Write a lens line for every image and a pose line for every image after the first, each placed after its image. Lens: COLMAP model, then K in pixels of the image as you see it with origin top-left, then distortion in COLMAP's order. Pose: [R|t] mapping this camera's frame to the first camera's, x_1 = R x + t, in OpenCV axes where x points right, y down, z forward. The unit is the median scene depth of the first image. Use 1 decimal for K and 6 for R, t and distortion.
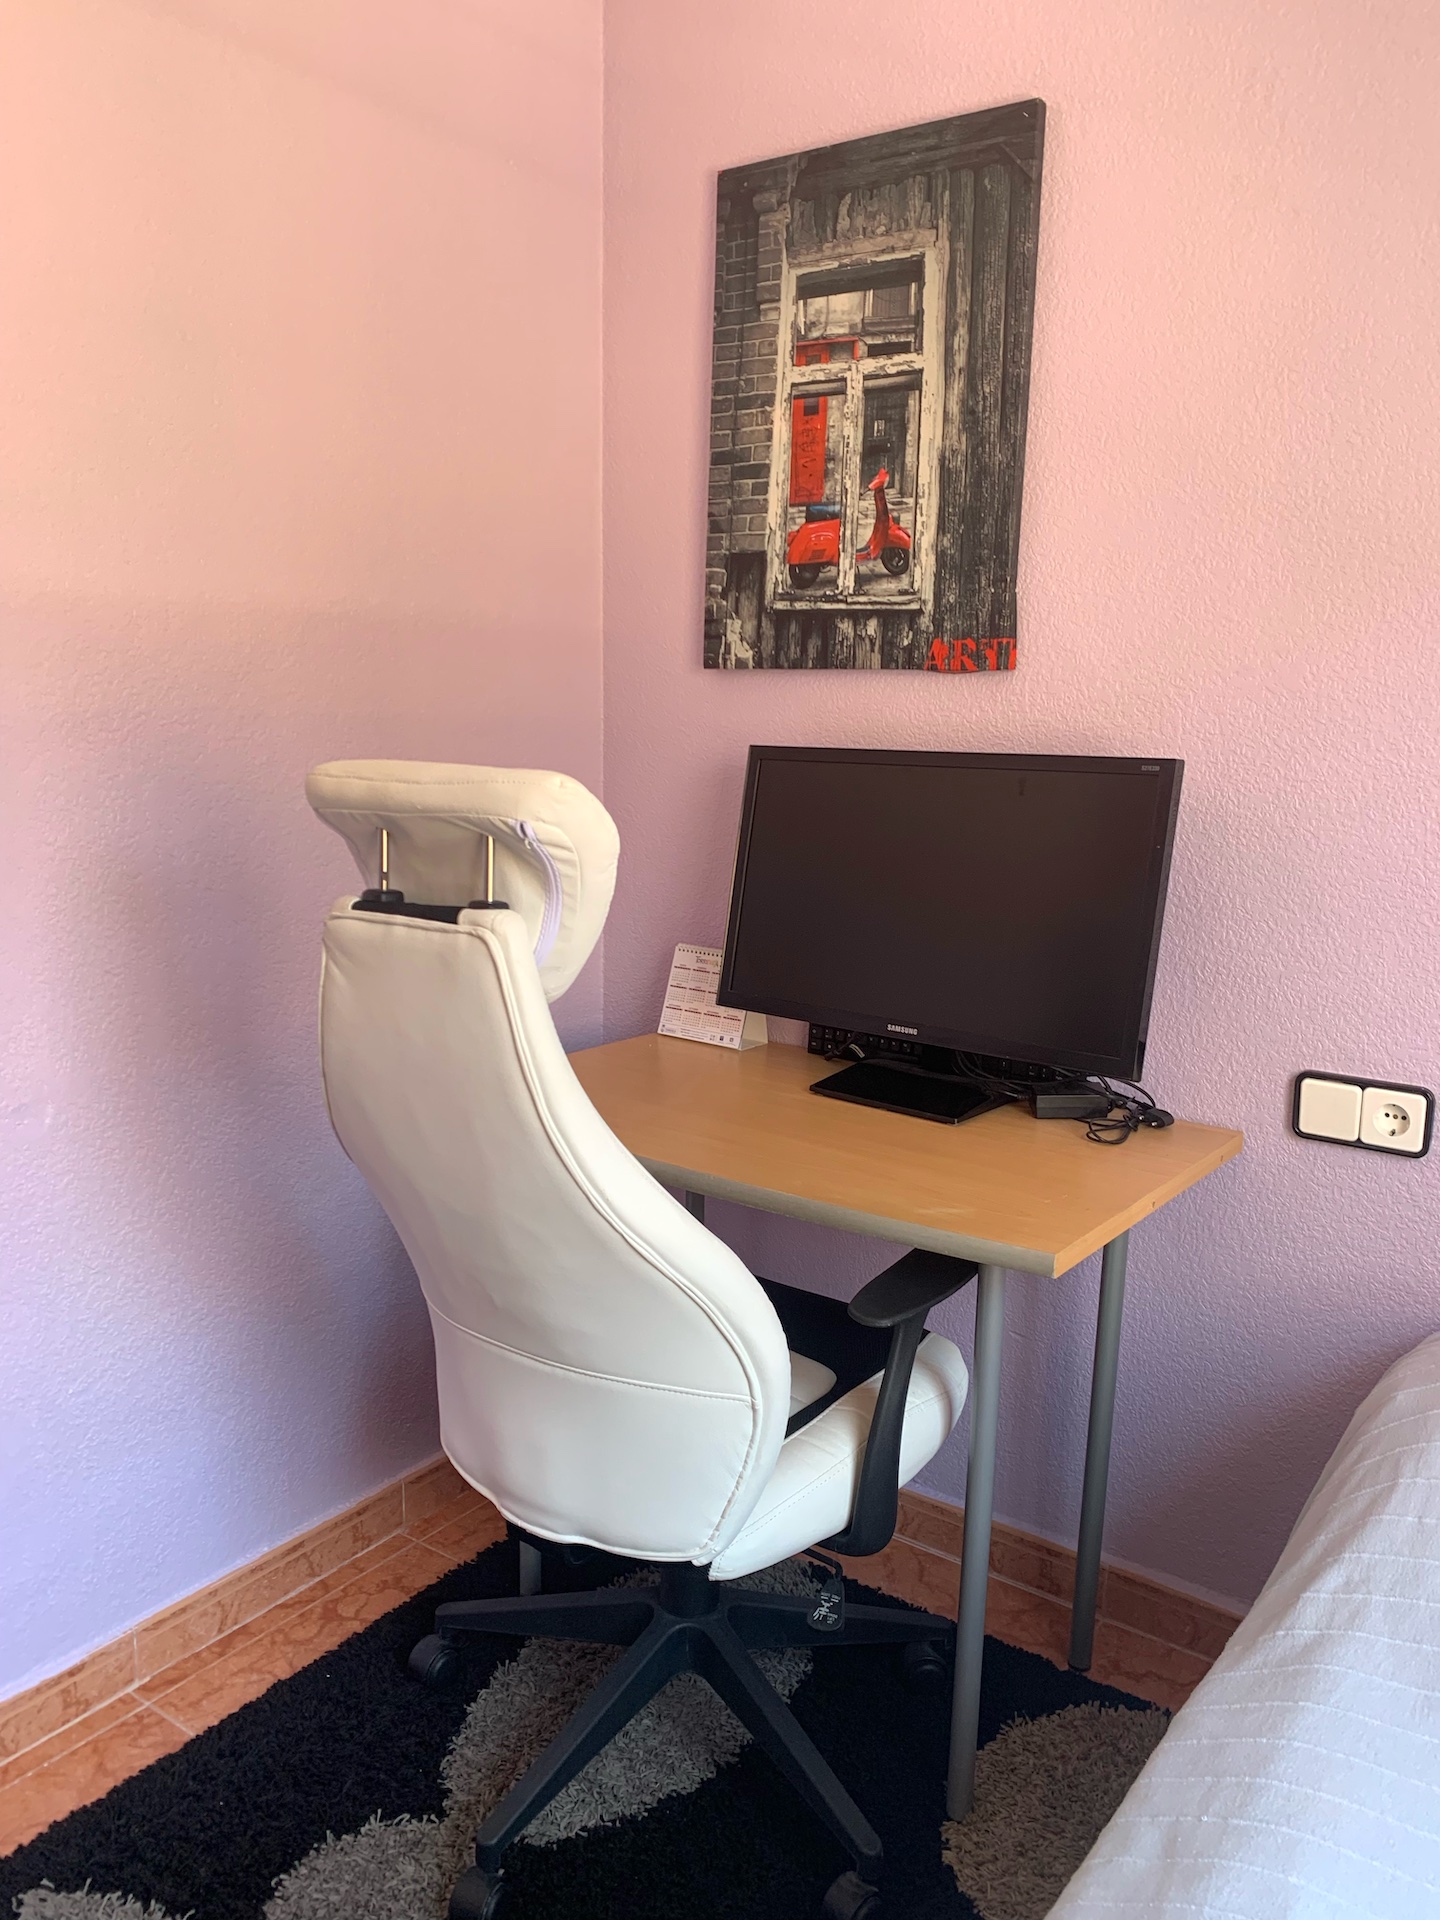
lens RADIAL K [[1479.2, 0, 720.0], [0, 1479.2, 960.0], [0, 0, 1]] dist [0.016410, -0.014850]
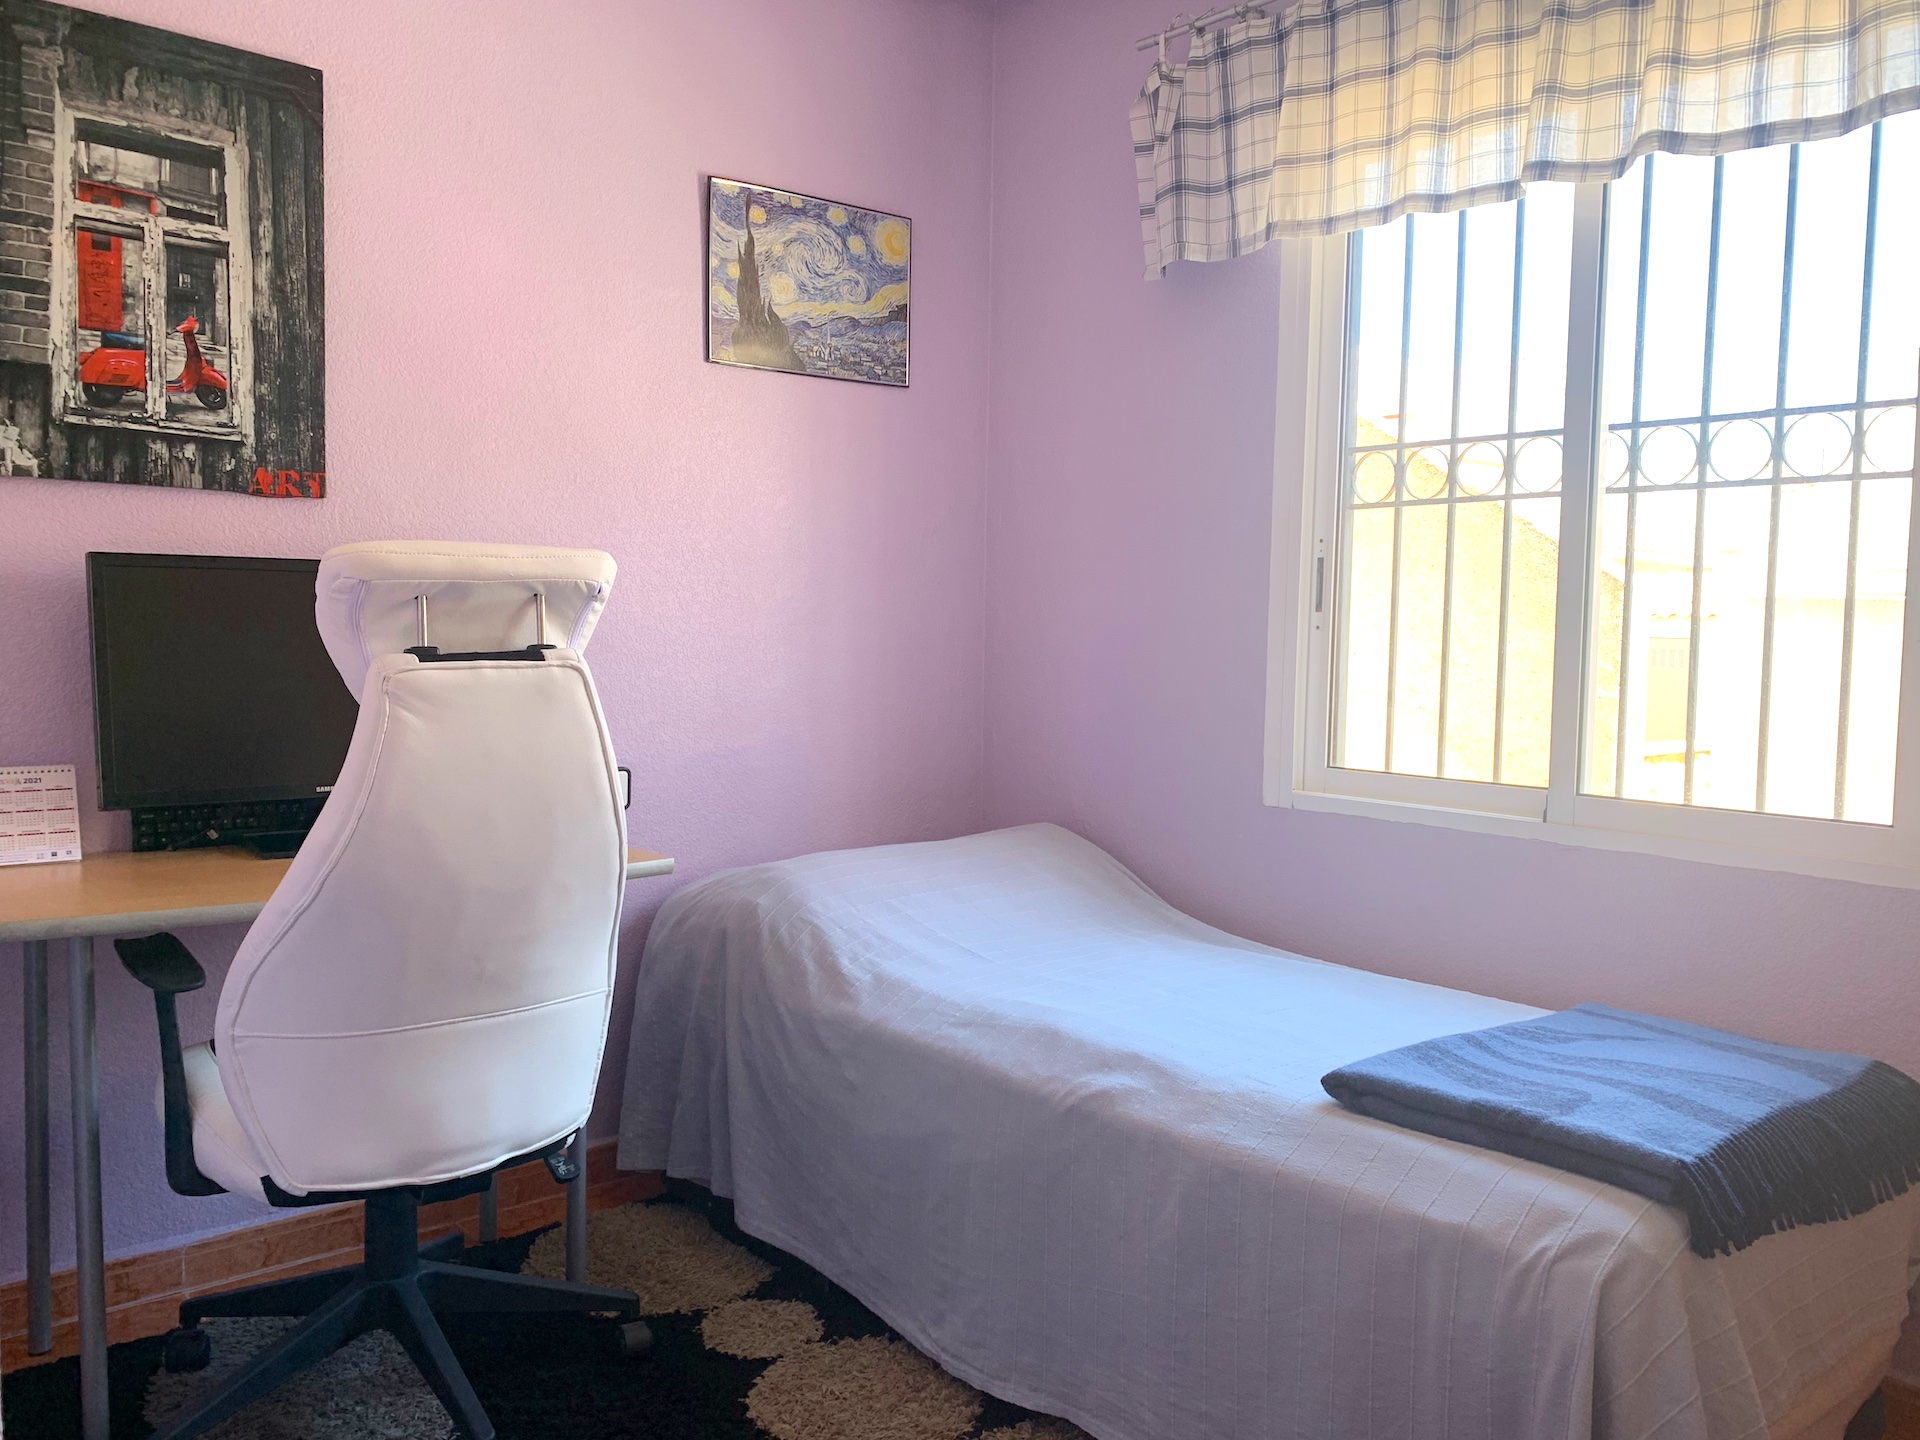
lens RADIAL K [[1479.2, 0, 960.0], [0, 1479.2, 720.0], [0, 0, 1]] dist [0.016410, -0.014850]
pose [[0.261860, -0.091139, 0.960793, -0.863333], [0.129296, 0.989870, 0.058658, -0.010223], [-0.956406, 0.108866, 0.270991, 0.145909]]
